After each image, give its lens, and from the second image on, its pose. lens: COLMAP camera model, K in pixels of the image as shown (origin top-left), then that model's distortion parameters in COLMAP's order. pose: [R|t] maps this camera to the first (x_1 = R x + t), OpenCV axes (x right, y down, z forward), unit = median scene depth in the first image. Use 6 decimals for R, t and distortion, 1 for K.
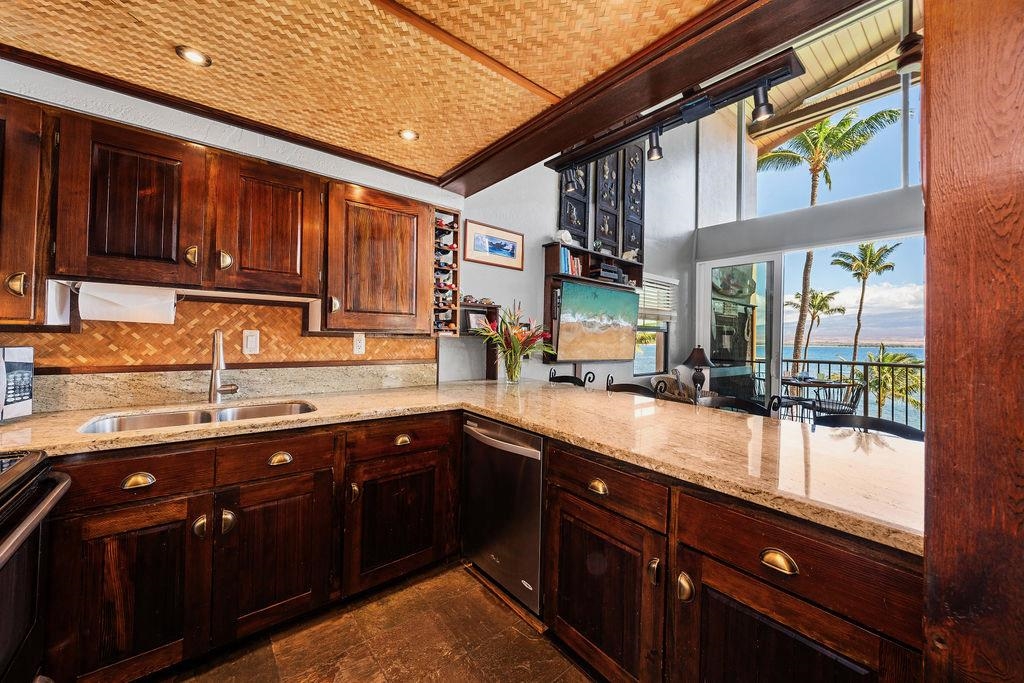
lens RADIAL K [[382.7, 0, 512.0], [0, 382.7, 341.5], [0, 0, 1]] dist [0.000057, -0.000102]
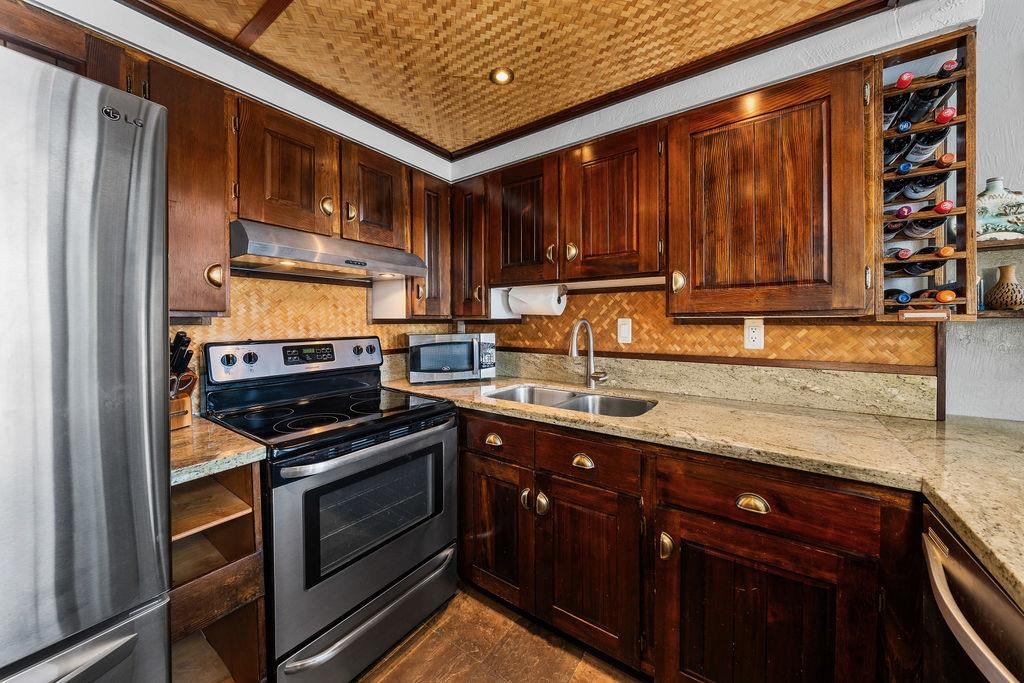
lens RADIAL K [[368.8, 0, 509.2], [0, 368.8, 328.9], [0, 0, 1]] dist [-0.000757, -0.000306]
pose [[0.268249, -0.001254, -0.963349, 0.147121], [-0.003282, 0.999992, -0.002215, -0.000343], [0.963344, 0.003756, 0.268243, 0.495578]]
